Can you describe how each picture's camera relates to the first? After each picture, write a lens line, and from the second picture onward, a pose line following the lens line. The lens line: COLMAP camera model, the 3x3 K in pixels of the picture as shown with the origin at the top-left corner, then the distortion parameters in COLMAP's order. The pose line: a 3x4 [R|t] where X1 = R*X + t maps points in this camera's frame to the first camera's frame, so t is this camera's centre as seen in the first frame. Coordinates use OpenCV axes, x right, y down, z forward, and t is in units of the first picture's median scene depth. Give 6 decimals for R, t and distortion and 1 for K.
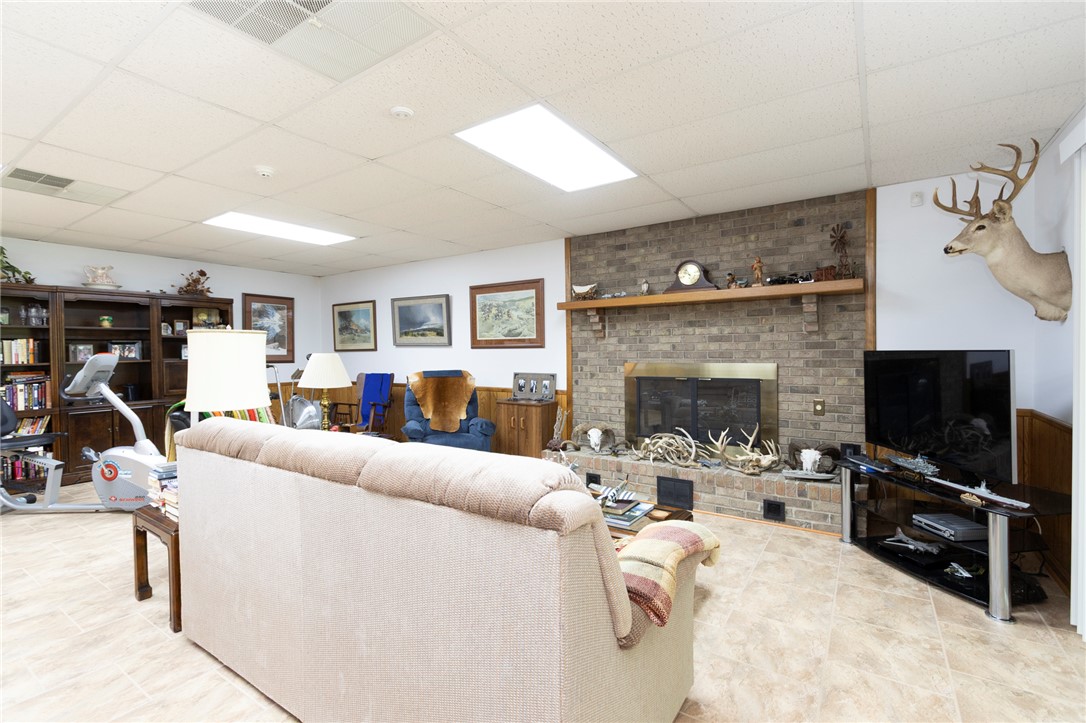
lens RADIAL K [[498.5, 0, 541.5], [0, 498.5, 356.9], [0, 0, 1]] dist [0.001832, 0.000065]
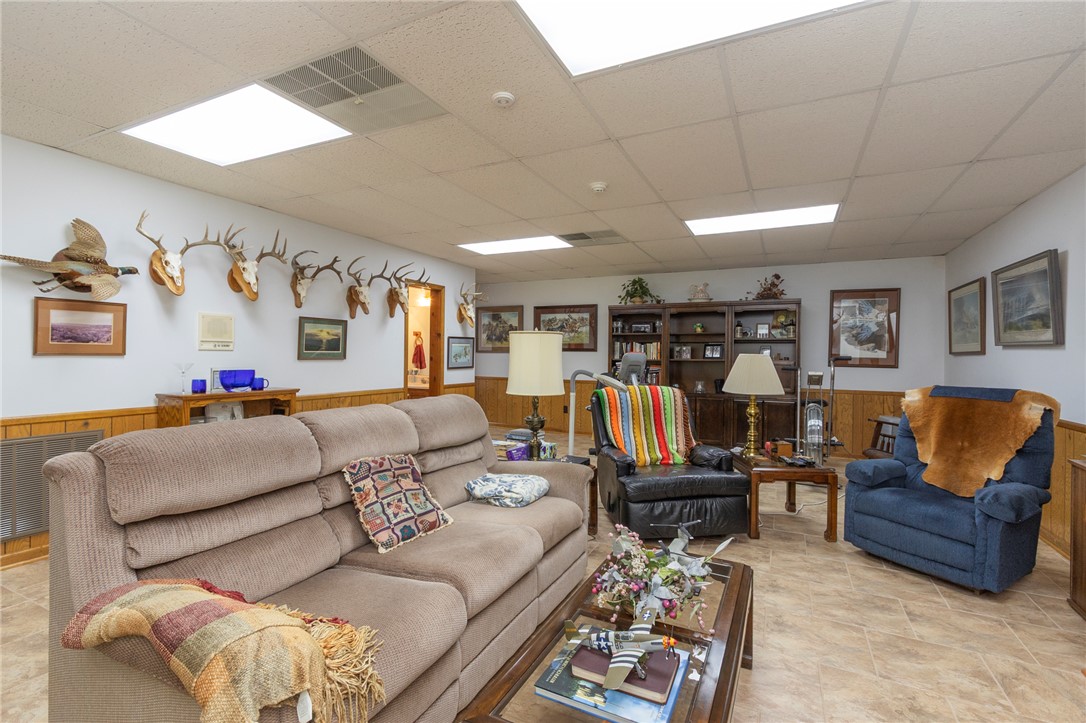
lens RADIAL K [[498.5, 0, 542.2], [0, 498.5, 356.3], [0, 0, 1]] dist [0.001832, 0.000065]
pose [[0.132909, 0.015012, -0.991015, 0.315281], [-0.023973, 0.999641, 0.011928, -0.004081], [0.990838, 0.022172, 0.133221, 0.435143]]
